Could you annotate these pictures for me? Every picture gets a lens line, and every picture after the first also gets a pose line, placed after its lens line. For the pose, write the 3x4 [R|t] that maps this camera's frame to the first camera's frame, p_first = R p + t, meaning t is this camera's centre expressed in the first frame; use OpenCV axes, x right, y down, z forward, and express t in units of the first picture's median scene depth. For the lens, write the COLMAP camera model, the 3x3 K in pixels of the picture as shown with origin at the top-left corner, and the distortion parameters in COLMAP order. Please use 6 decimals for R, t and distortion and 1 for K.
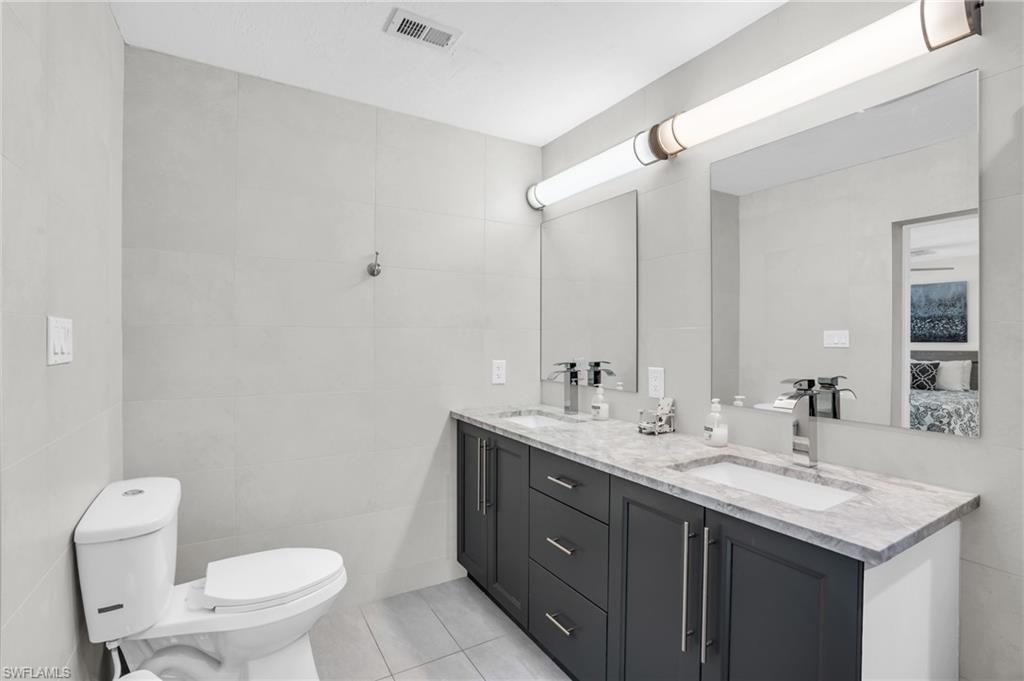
lens RADIAL K [[467.3, 0, 500.1], [0, 467.3, 338.6], [0, 0, 1]] dist [-0.060848, 0.024585]
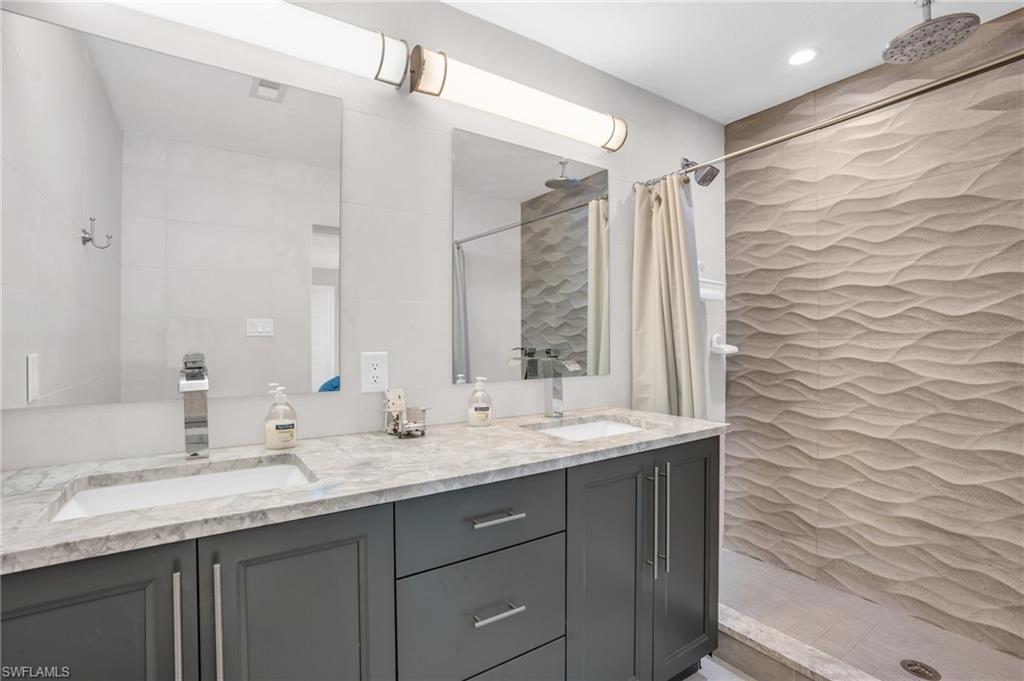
lens RADIAL K [[467.3, 0, 500.1], [0, 467.3, 338.6], [0, 0, 1]] dist [-0.060848, 0.024585]
pose [[-0.050370, 0.000179, 0.998731, -0.494696], [0.004375, 0.999990, 0.000042, 0.049176], [-0.998721, 0.004372, -0.050370, 0.973725]]
